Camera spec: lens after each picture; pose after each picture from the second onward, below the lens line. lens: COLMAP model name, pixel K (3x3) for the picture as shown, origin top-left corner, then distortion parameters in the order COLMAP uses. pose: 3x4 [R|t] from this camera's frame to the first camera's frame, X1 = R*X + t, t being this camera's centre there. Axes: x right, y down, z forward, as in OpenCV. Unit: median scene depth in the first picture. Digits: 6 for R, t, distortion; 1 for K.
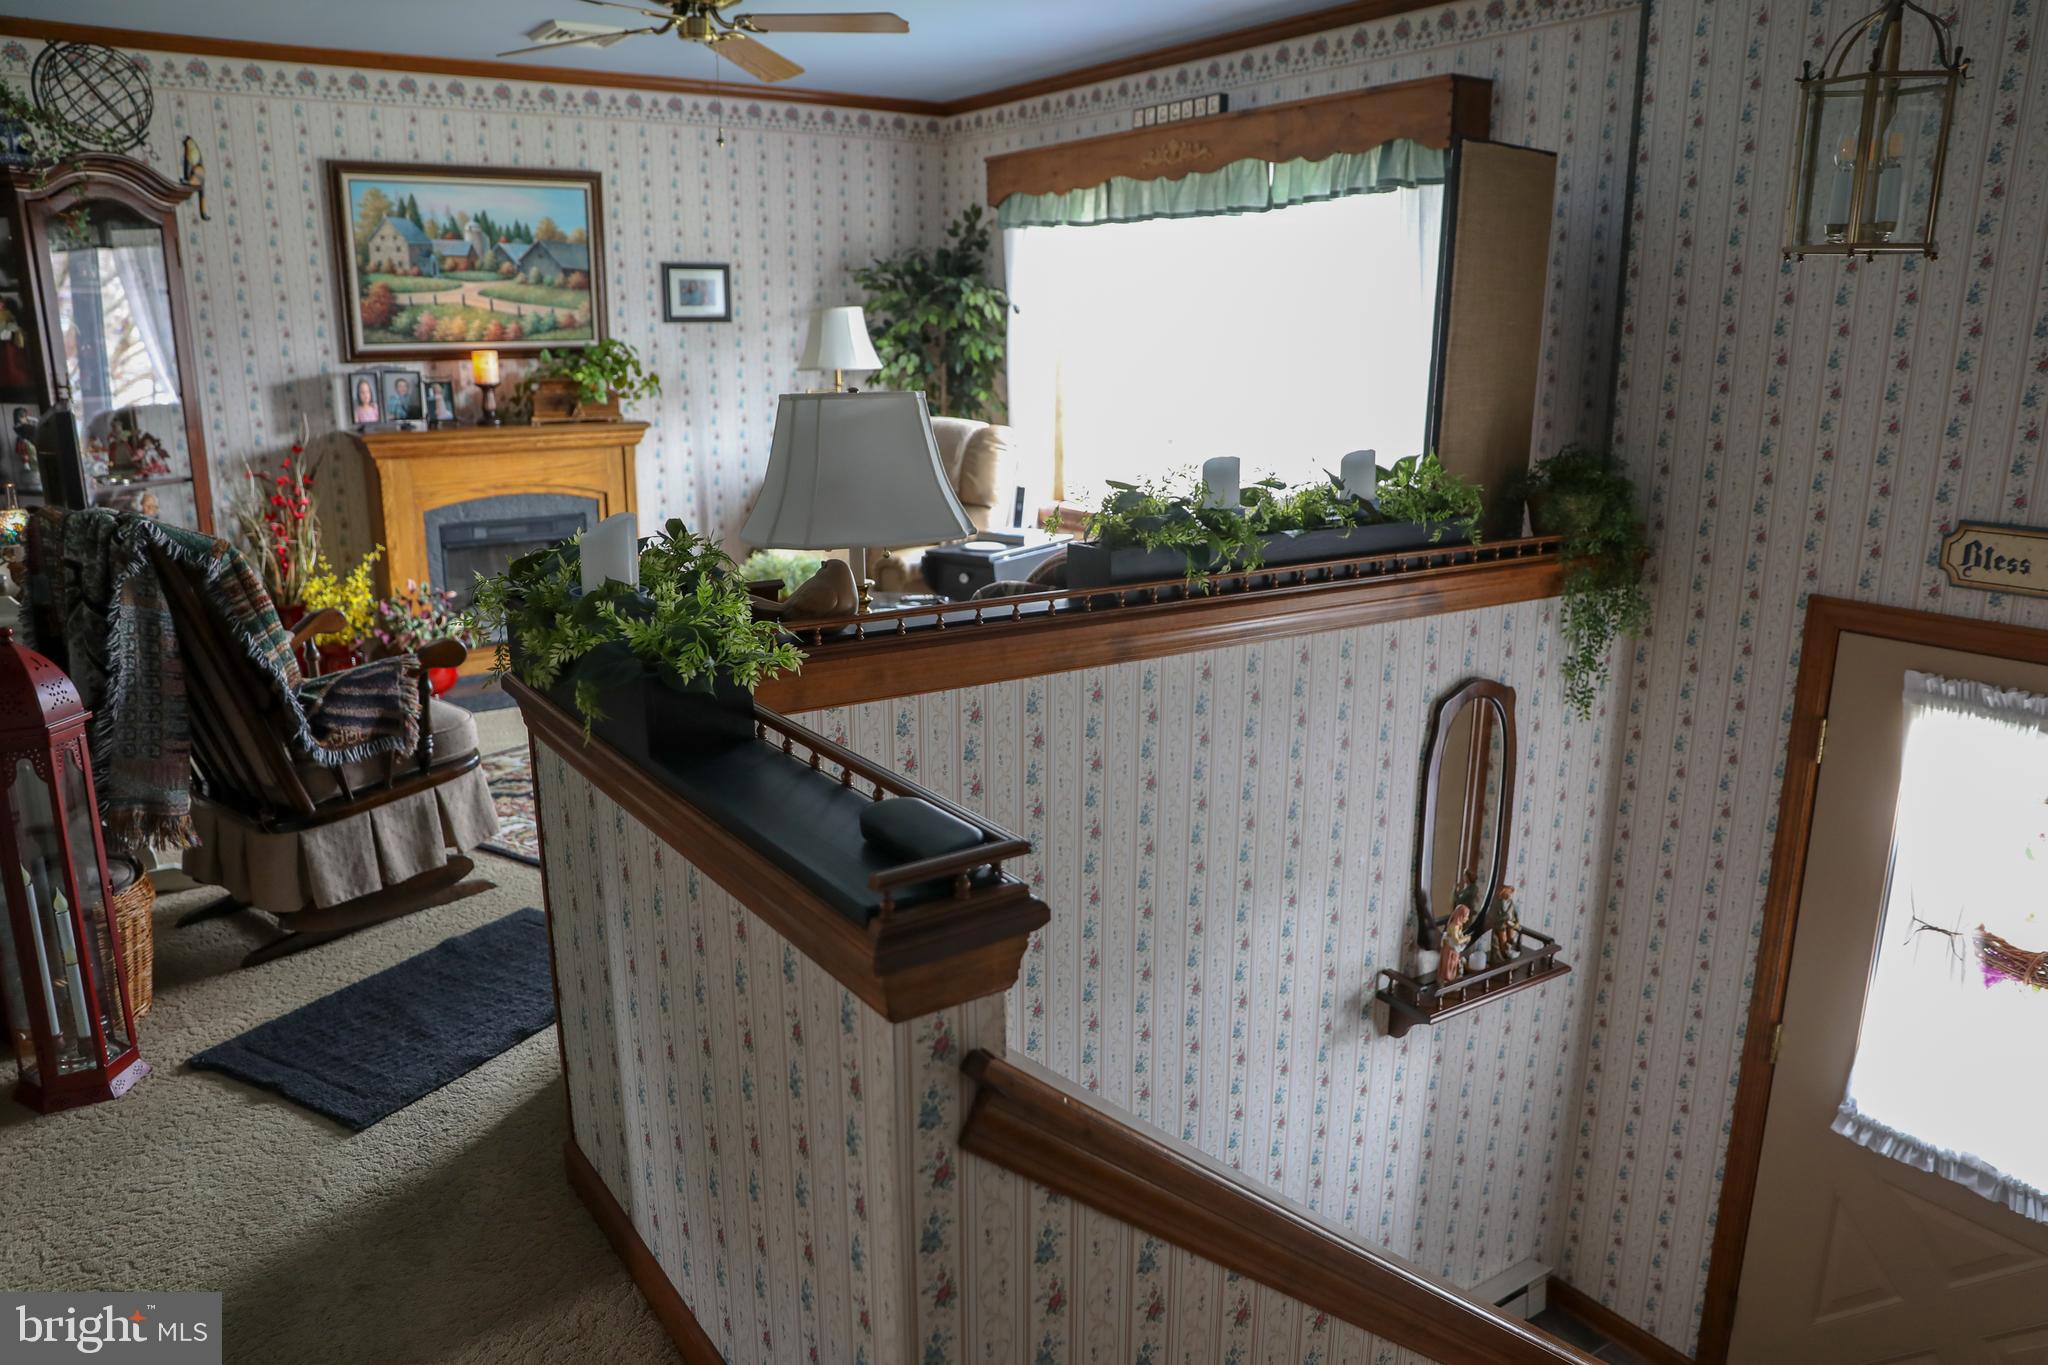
lens RADIAL K [[1419.1, 0, 1001.2], [0, 1419.1, 721.4], [0, 0, 1]] dist [-0.109777, 0.083573]
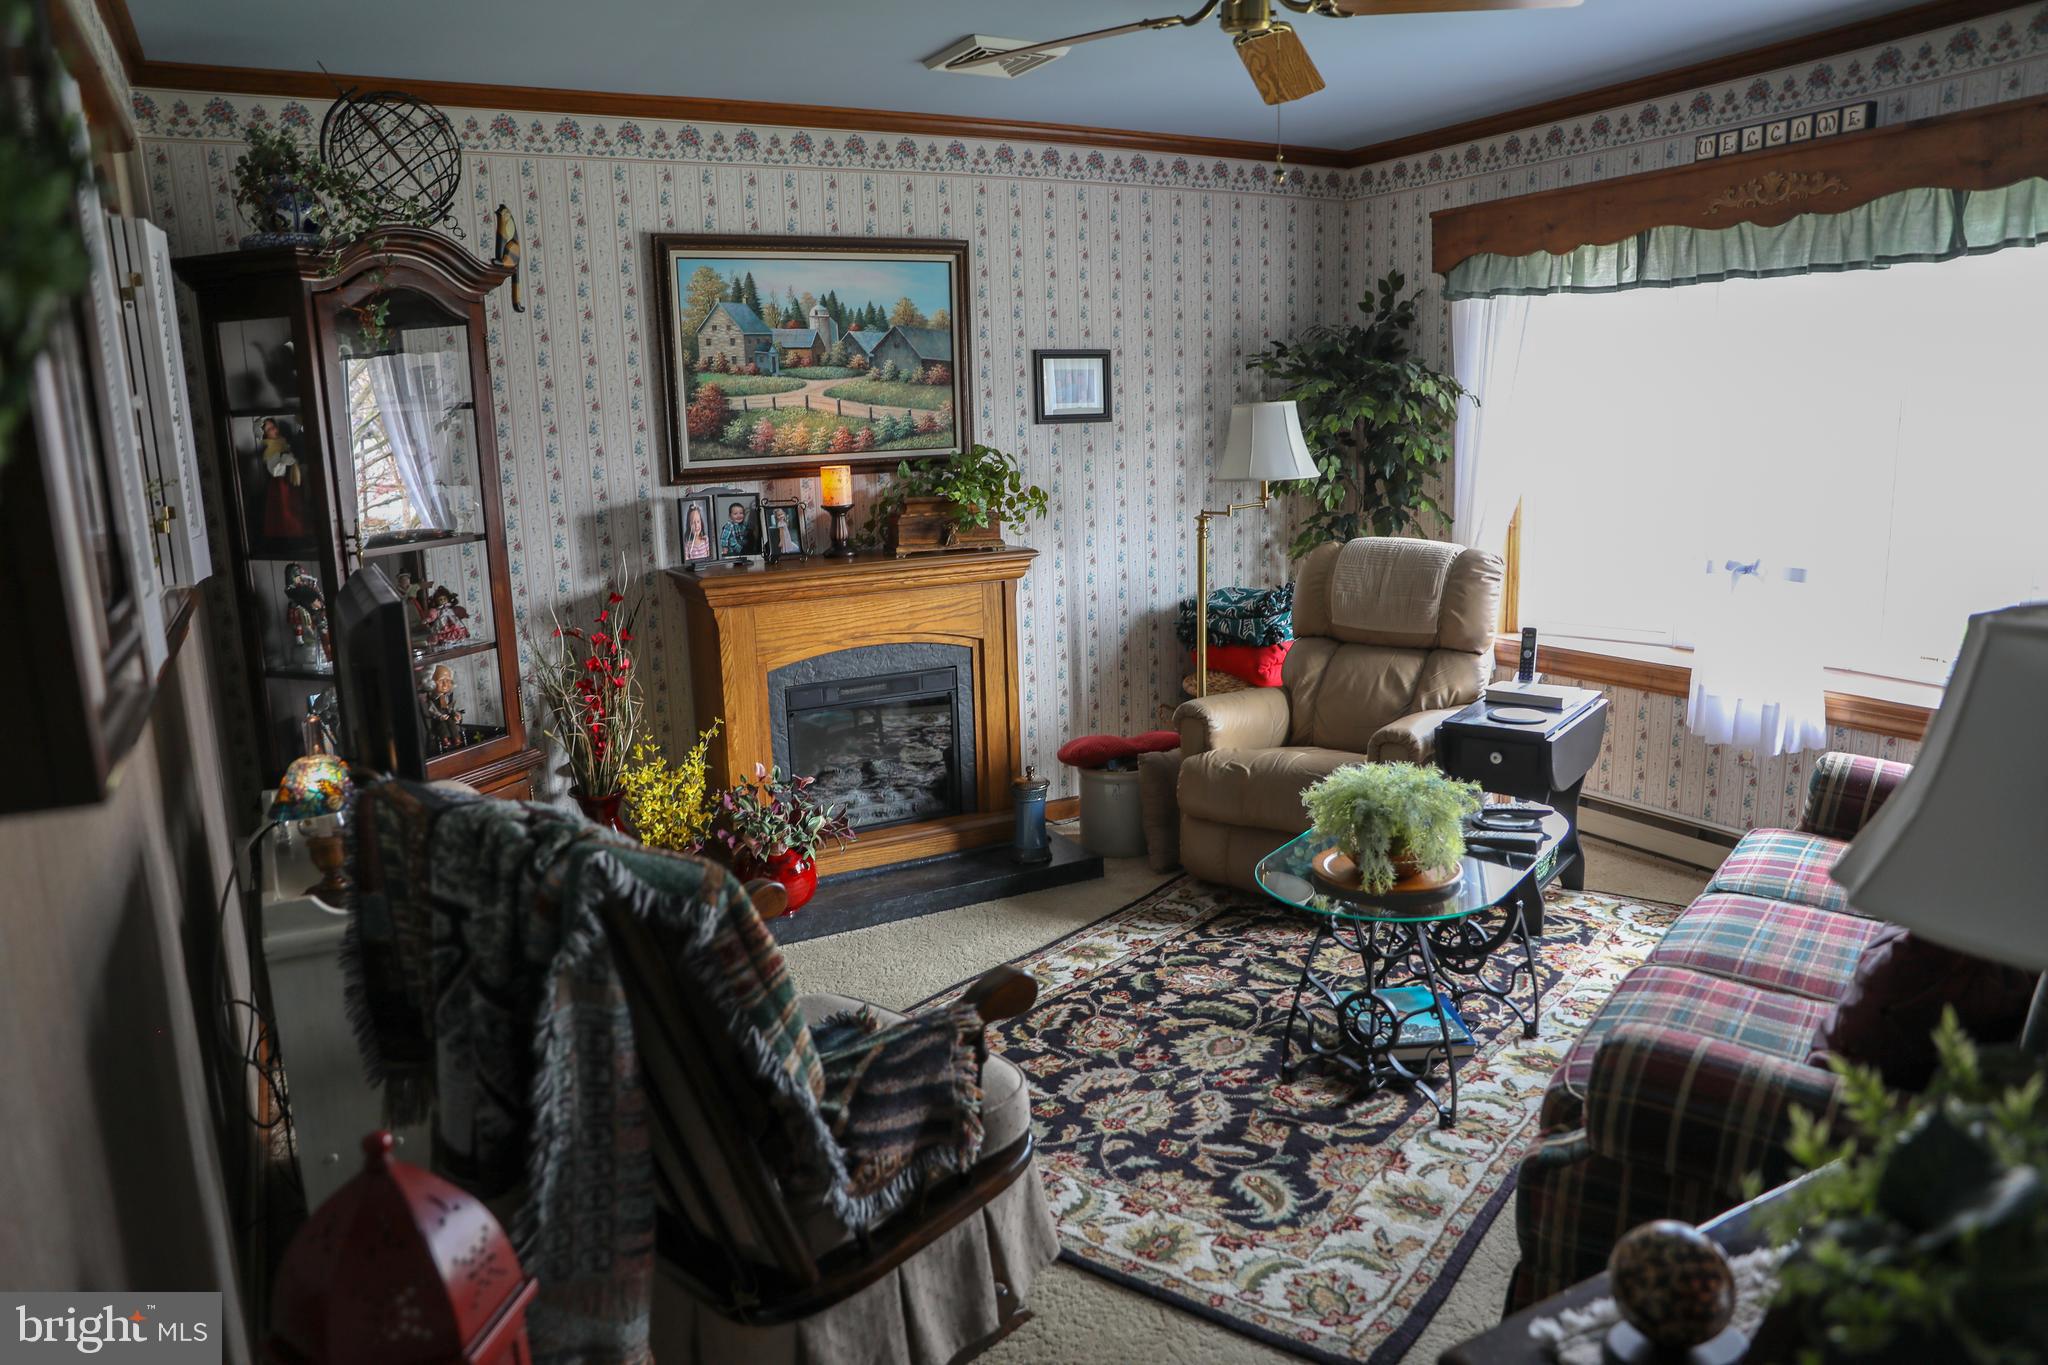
lens RADIAL K [[1419.1, 0, 1050.0], [0, 1419.1, 742.5], [0, 0, 1]] dist [-0.109777, 0.083573]
pose [[0.996185, -0.012155, -0.086415, -0.193687], [0.008541, 0.999078, -0.042069, -0.078143], [0.086847, 0.041170, 0.995371, 0.230652]]
